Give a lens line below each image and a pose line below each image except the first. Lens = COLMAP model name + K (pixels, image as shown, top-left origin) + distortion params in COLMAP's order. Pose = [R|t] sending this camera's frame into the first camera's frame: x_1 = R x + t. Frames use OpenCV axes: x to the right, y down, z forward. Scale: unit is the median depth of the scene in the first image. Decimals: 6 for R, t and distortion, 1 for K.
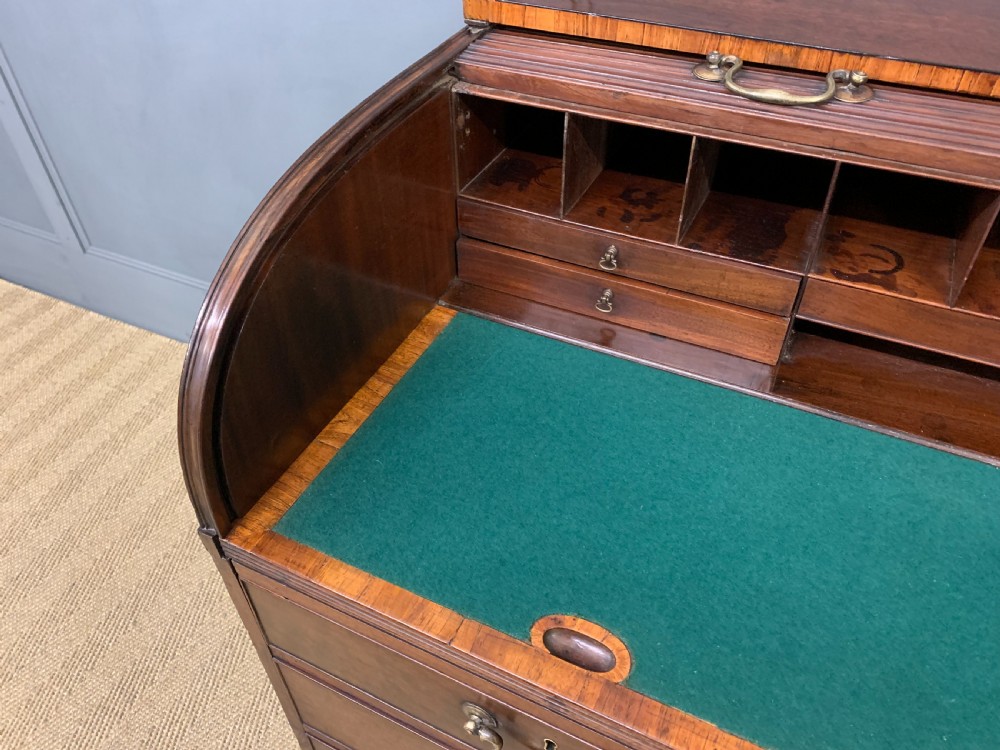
lens RADIAL K [[770.6, 0, 489.6], [0, 770.6, 373.7], [0, 0, 1]] dist [0.072937, -0.103950]
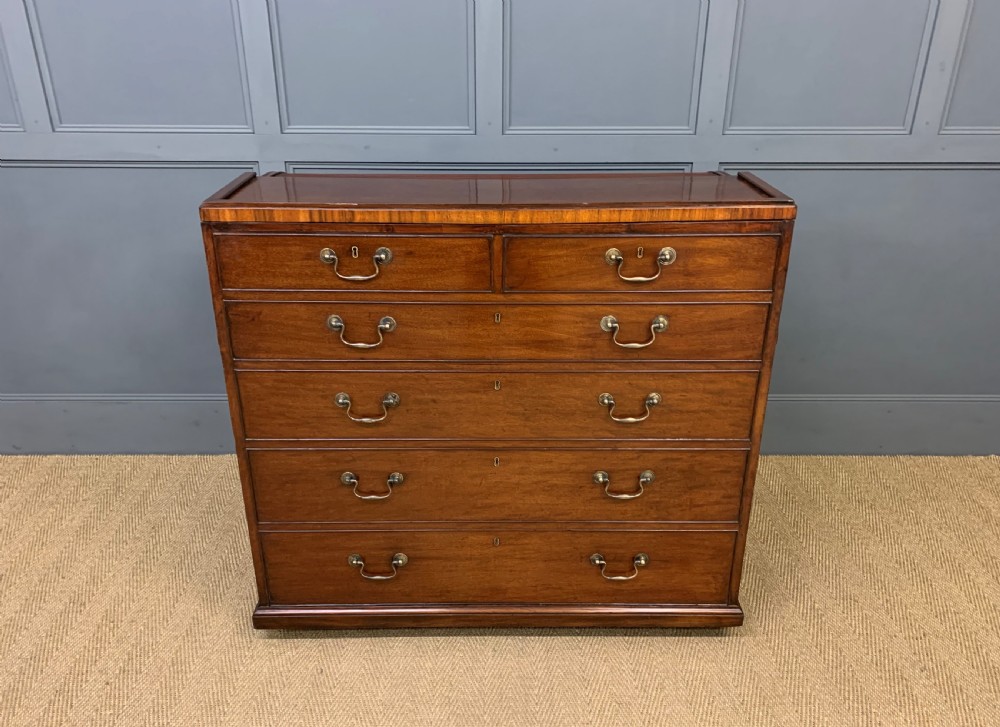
lens RADIAL K [[818.3, 0, 495.3], [0, 818.3, 384.9], [0, 0, 1]] dist [0.023141, -0.014737]
pose [[0.889950, -0.169925, 0.423220, -0.693325], [0.286994, 0.929876, -0.230143, 1.227393], [-0.354435, 0.326277, 0.876310, -1.648565]]
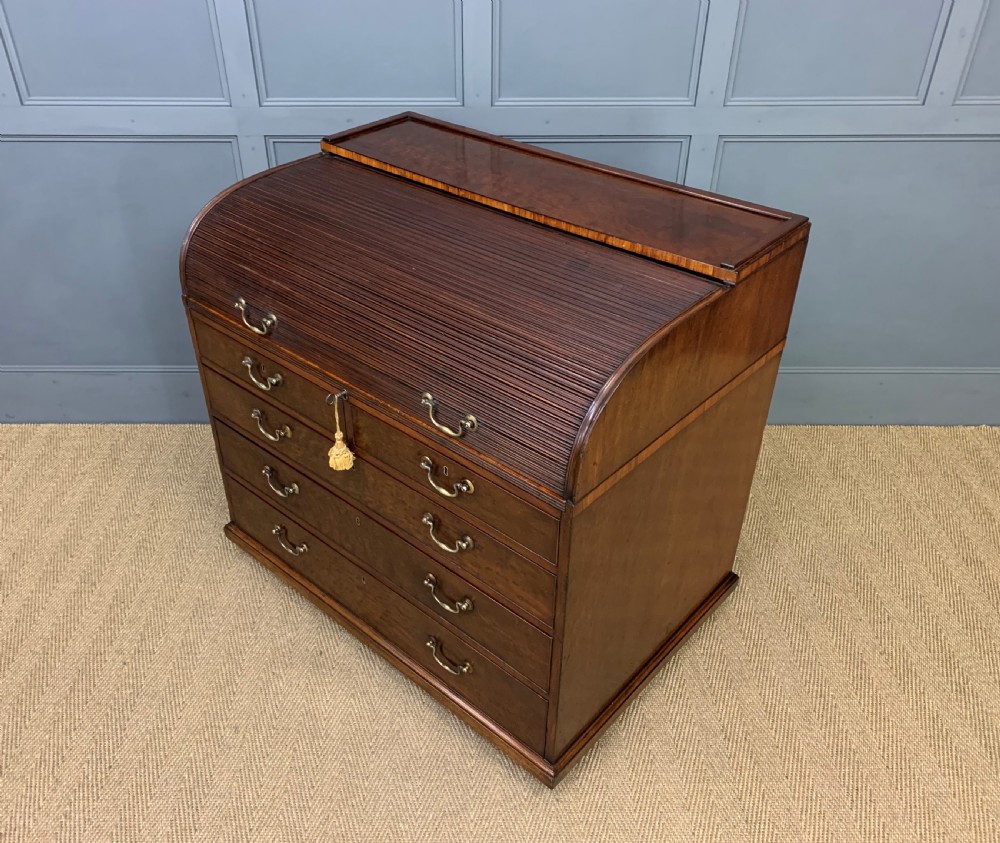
lens RADIAL K [[871.8, 0, 478.7], [0, 871.8, 425.1], [0, 0, 1]] dist [0.001695, 0.015927]
pose [[0.894884, -0.238147, 0.377451, -0.691888], [0.284265, 0.956136, -0.070693, 0.904675], [-0.344059, 0.170558, 0.923327, -1.970069]]
